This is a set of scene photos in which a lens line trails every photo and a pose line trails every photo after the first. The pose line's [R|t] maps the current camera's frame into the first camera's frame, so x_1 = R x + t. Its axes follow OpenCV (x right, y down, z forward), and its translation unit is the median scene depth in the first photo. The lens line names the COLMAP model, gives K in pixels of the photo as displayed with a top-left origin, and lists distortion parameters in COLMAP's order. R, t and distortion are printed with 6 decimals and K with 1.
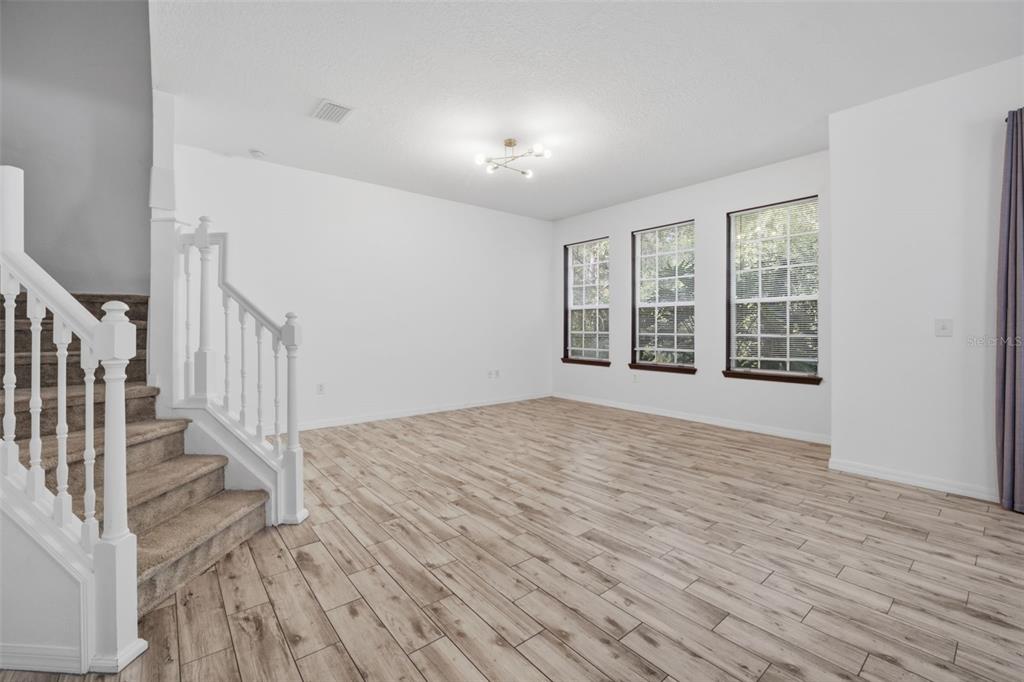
lens RADIAL K [[431.5, 0, 509.9], [0, 431.5, 327.6], [0, 0, 1]] dist [-0.020741, -0.000433]
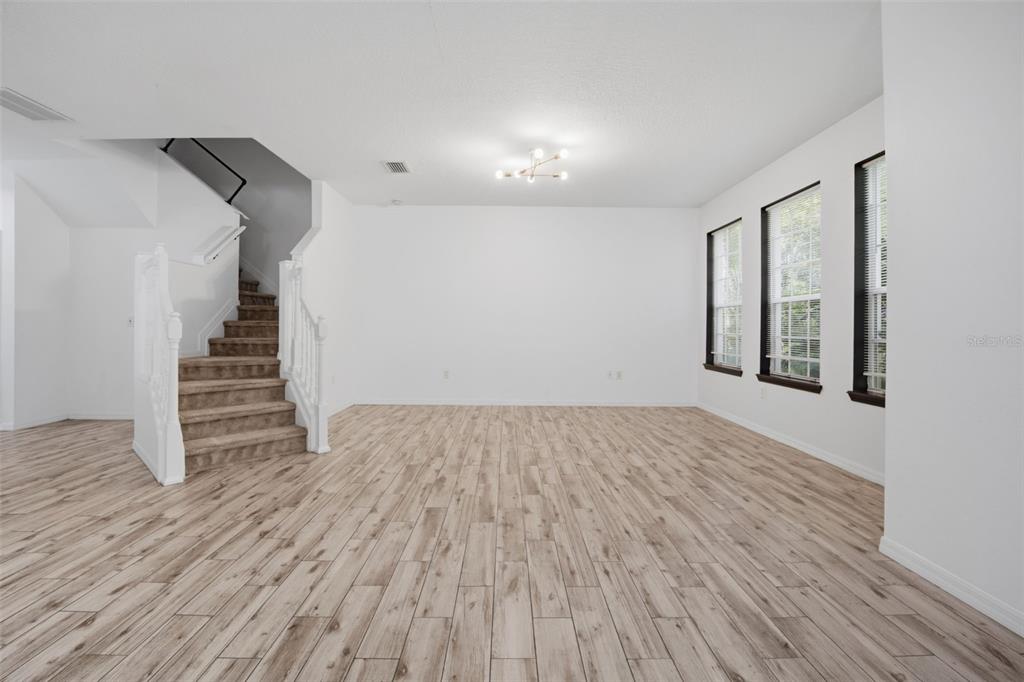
lens RADIAL K [[431.5, 0, 509.9], [0, 431.5, 327.6], [0, 0, 1]] dist [-0.020741, -0.000433]
pose [[0.780371, 0.006015, -0.625288, 0.955990], [-0.006971, 0.999975, 0.000919, 0.000868], [0.625278, 0.003642, 0.780394, 0.218751]]
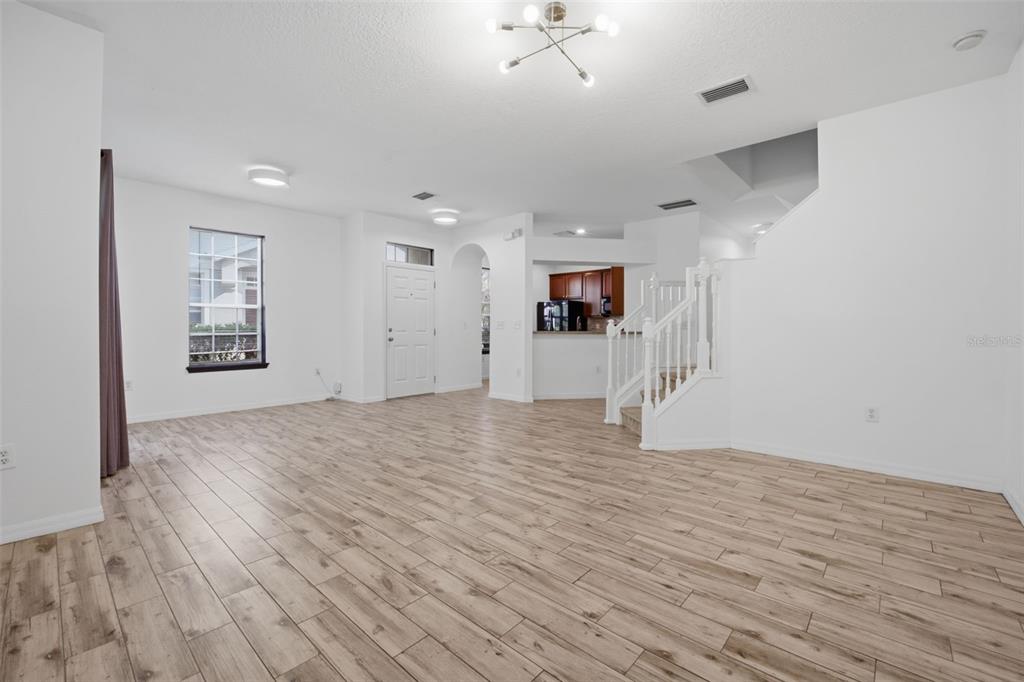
lens RADIAL K [[431.5, 0, 509.9], [0, 431.5, 327.6], [0, 0, 1]] dist [-0.020741, -0.000433]
pose [[-0.988679, -0.000029, -0.150044, 0.231610], [-0.000117, 1.000000, 0.000579, 0.000950], [0.150044, 0.000590, -0.988679, 2.439464]]
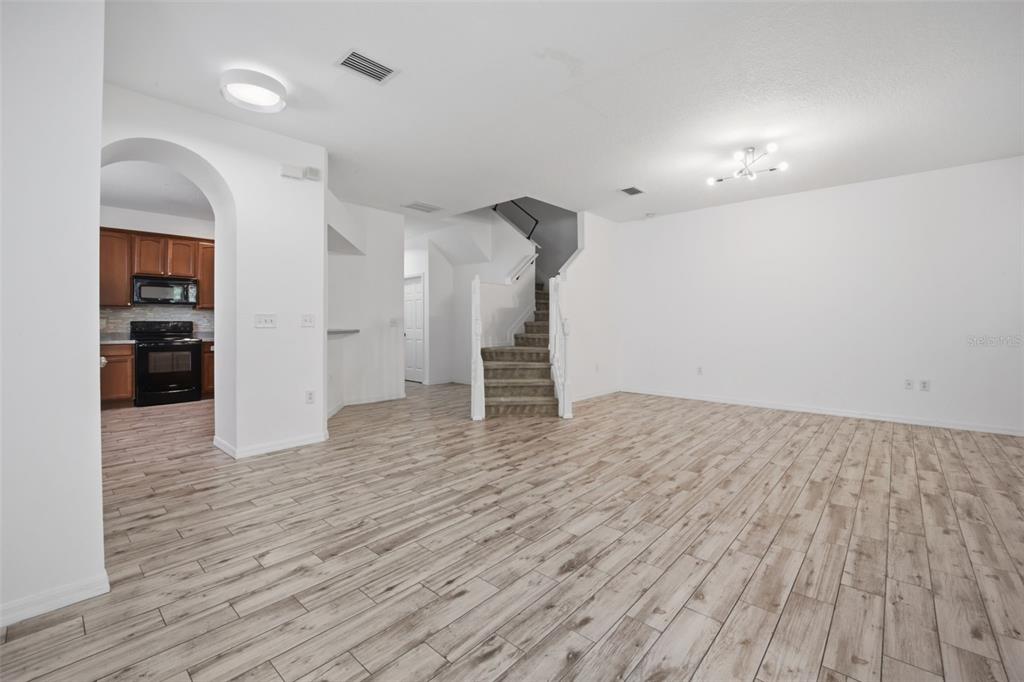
lens RADIAL K [[431.5, 0, 509.9], [0, 431.5, 327.6], [0, 0, 1]] dist [-0.020741, -0.000433]
pose [[0.149153, 0.006298, -0.988794, 1.489154], [-0.000515, 0.999980, 0.006291, -0.000108], [0.988814, -0.000429, 0.149154, 0.406590]]
